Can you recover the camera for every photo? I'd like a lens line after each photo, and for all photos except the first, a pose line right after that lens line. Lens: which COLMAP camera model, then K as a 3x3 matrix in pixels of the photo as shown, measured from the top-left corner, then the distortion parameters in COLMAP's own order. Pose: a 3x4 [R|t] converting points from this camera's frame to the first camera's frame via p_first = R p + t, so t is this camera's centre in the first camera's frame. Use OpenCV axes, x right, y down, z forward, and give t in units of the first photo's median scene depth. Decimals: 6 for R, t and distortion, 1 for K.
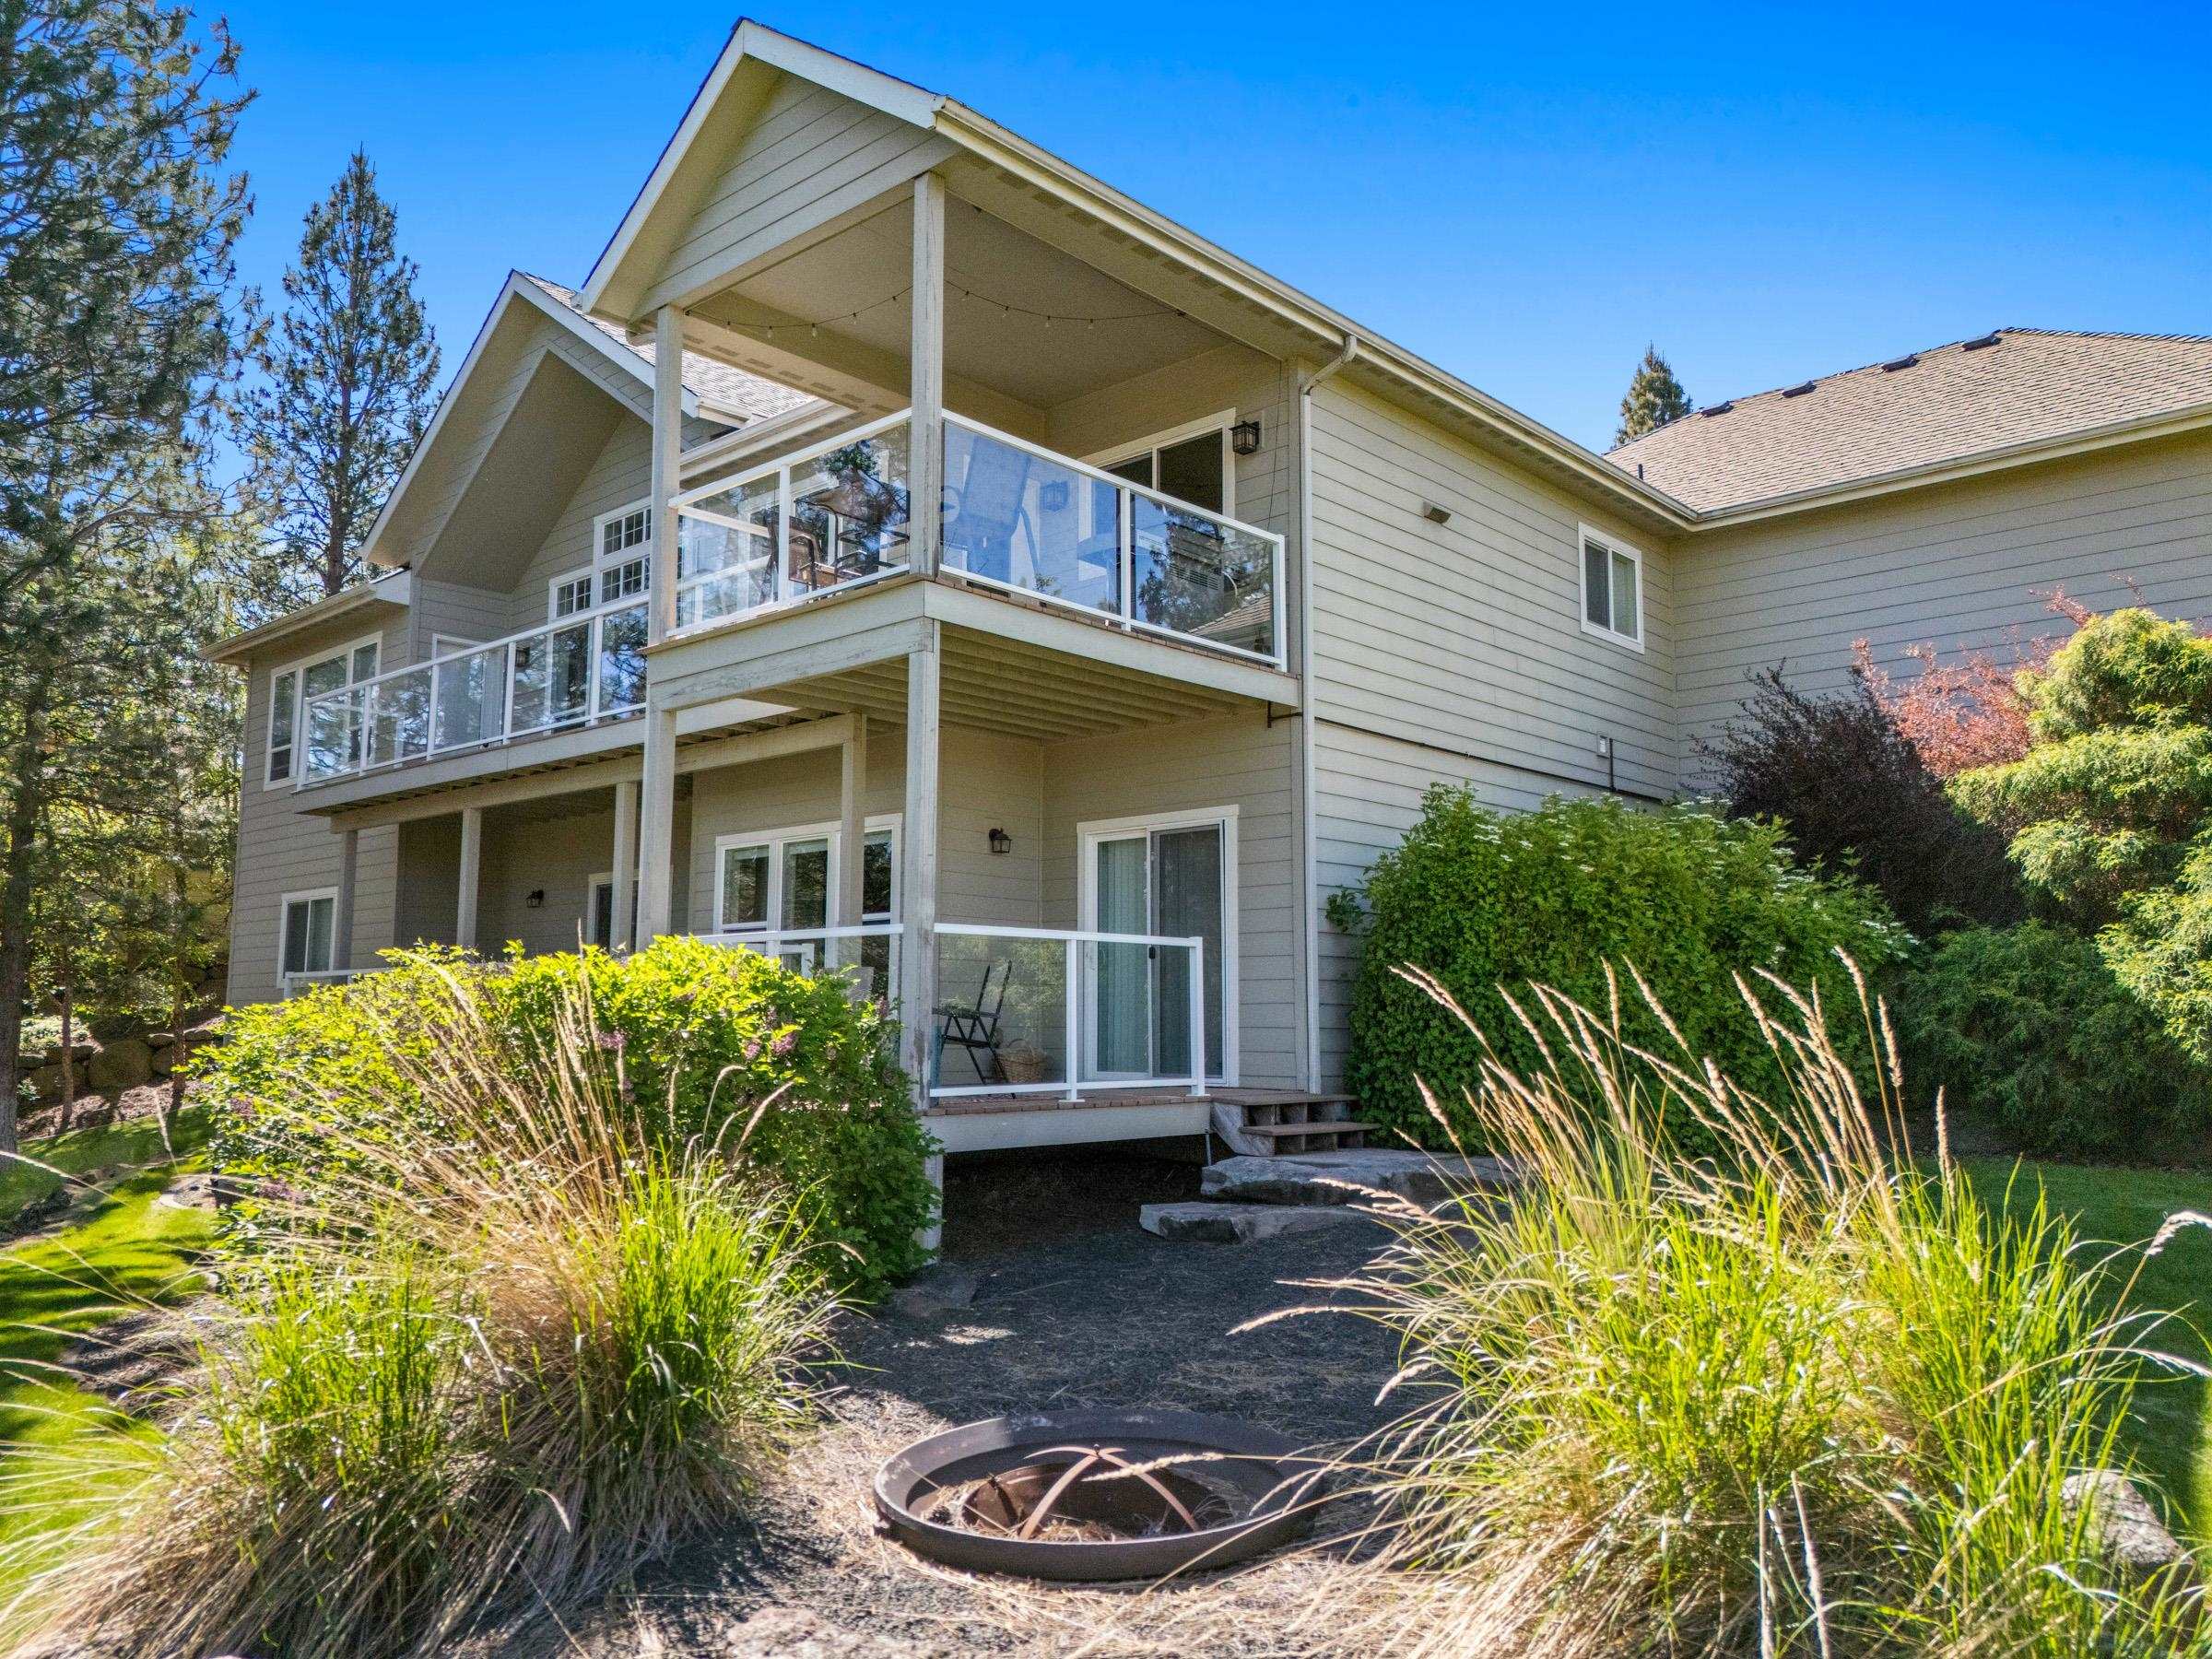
lens RADIAL K [[1620.4, 0, 1112.6], [0, 1620.4, 832.2], [0, 0, 1]] dist [0.066006, -0.050410]
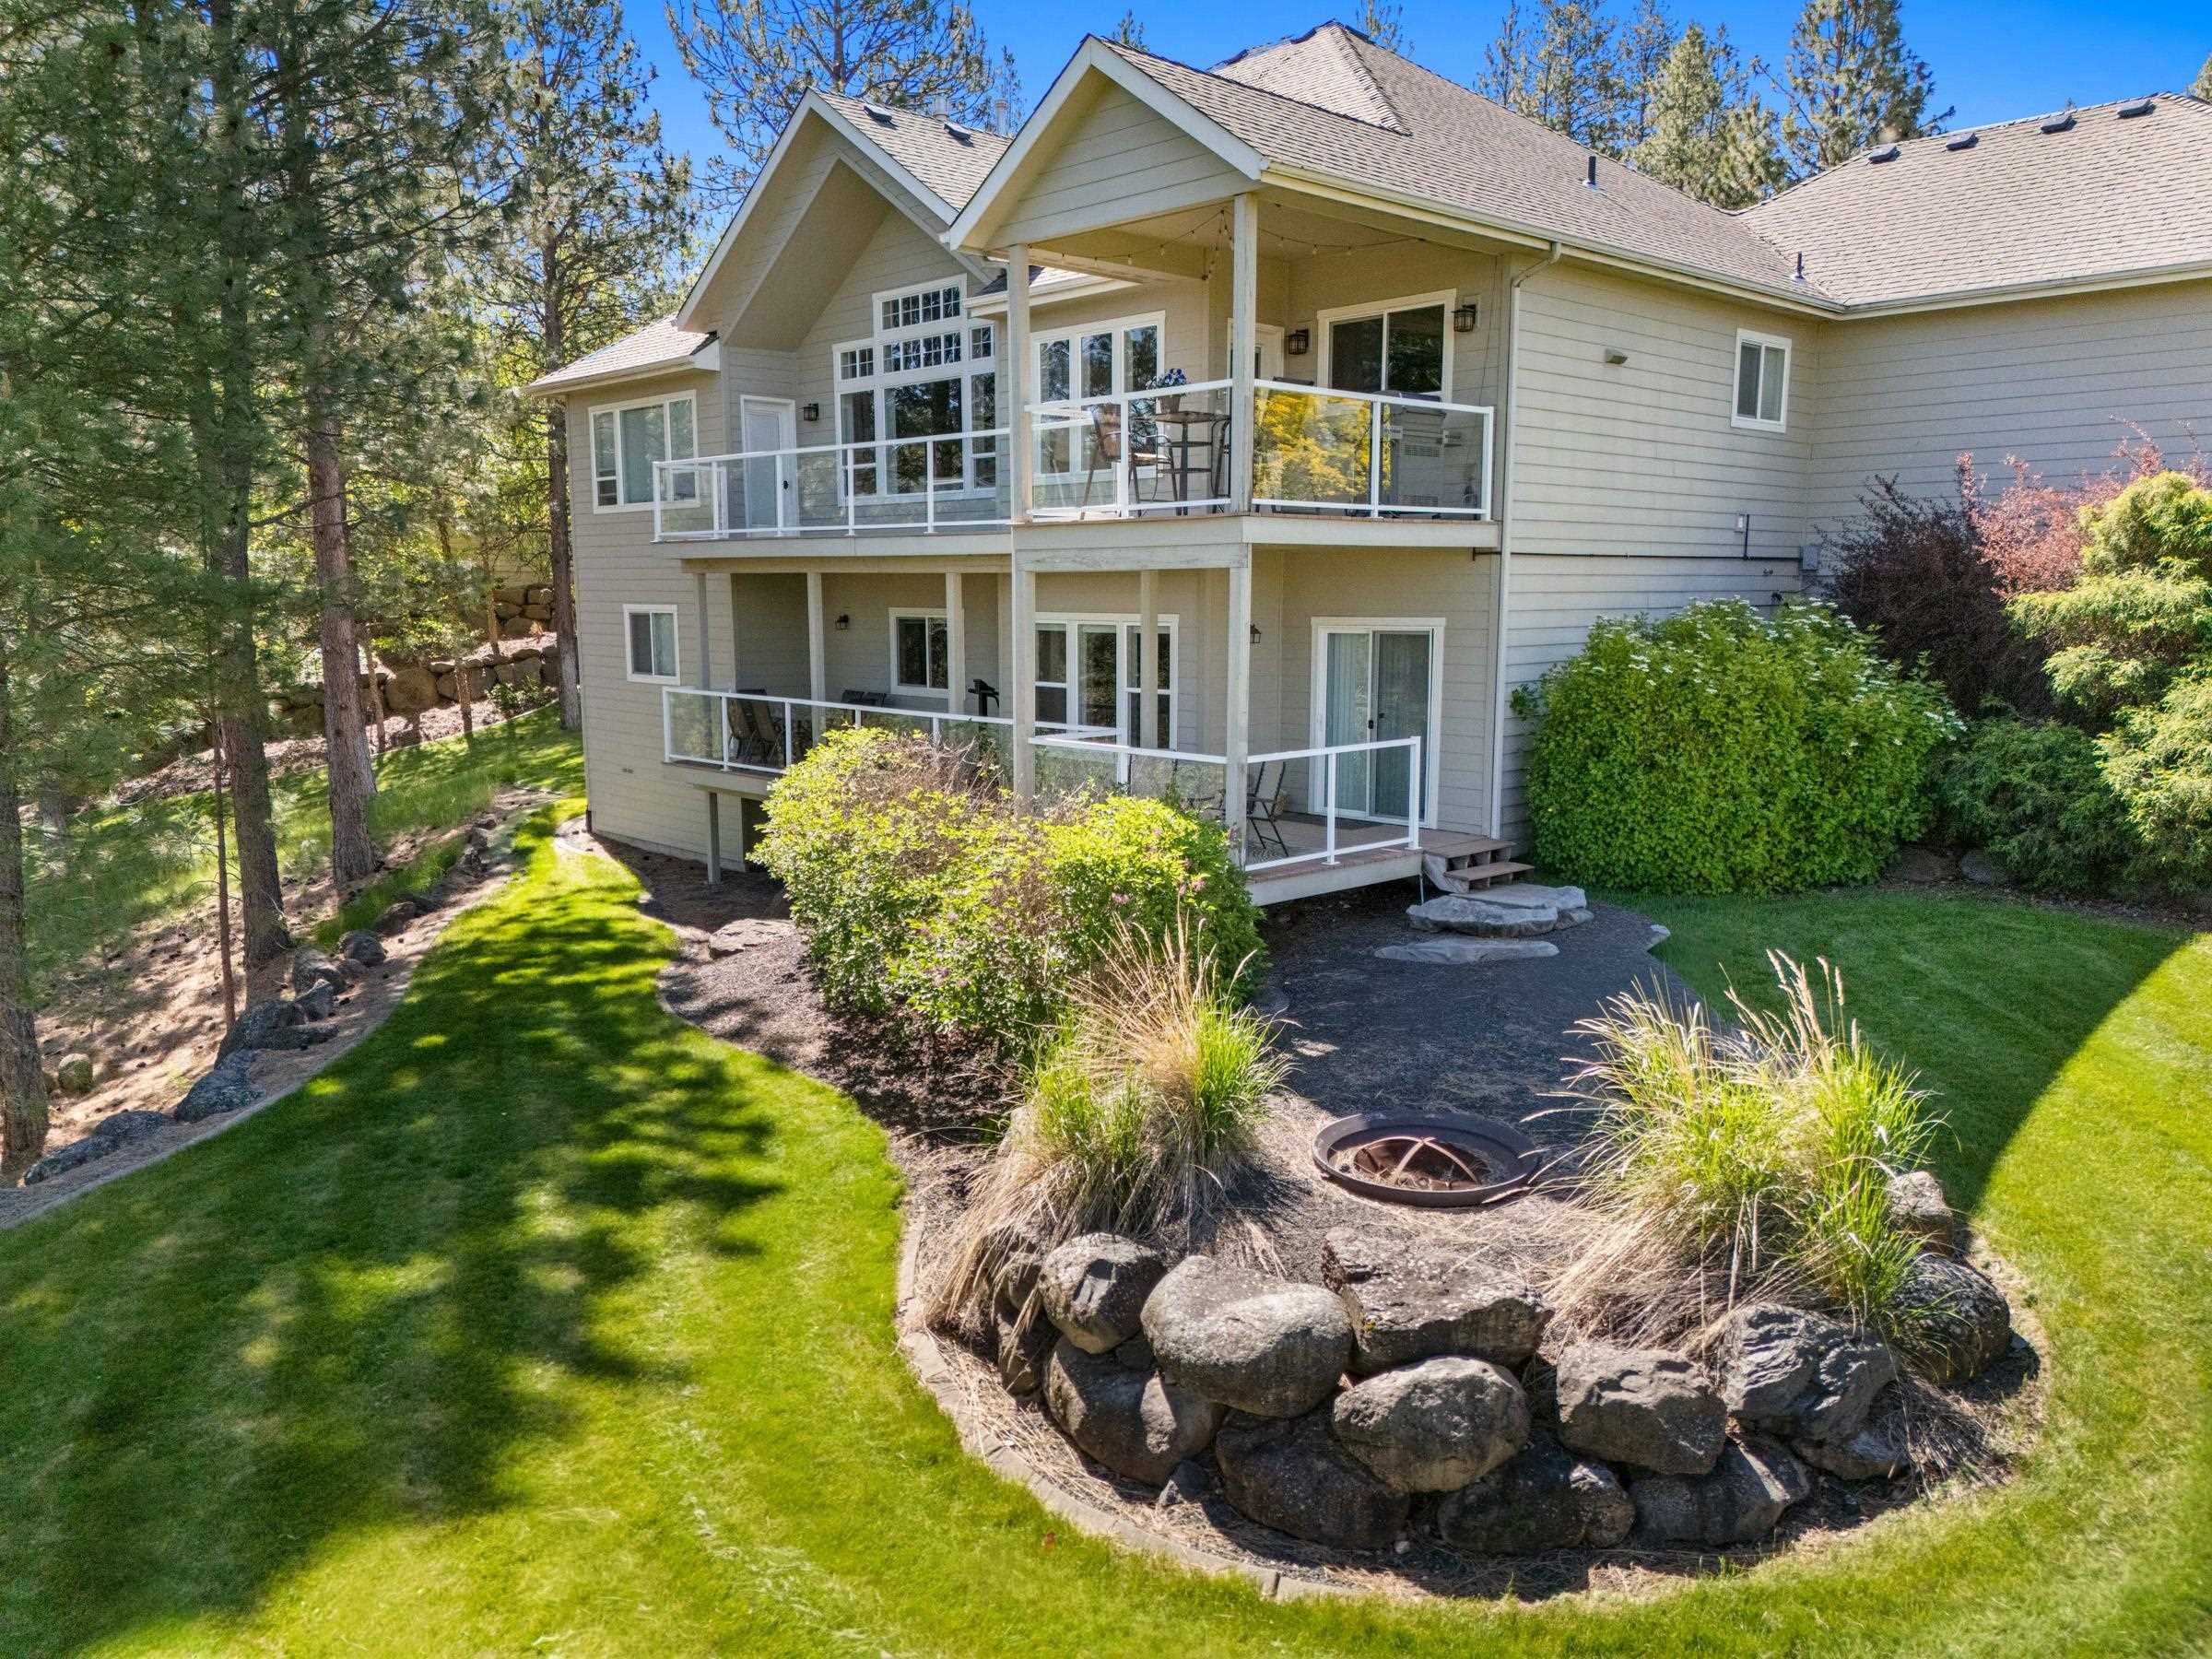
lens RADIAL K [[1620.4, 0, 1112.6], [0, 1620.4, 832.2], [0, 0, 1]] dist [0.066006, -0.050410]
pose [[0.997603, 0.007571, -0.068776, -0.103375], [0.010934, 0.964258, 0.264740, -0.209948], [0.068322, -0.264858, 0.961864, -0.342153]]
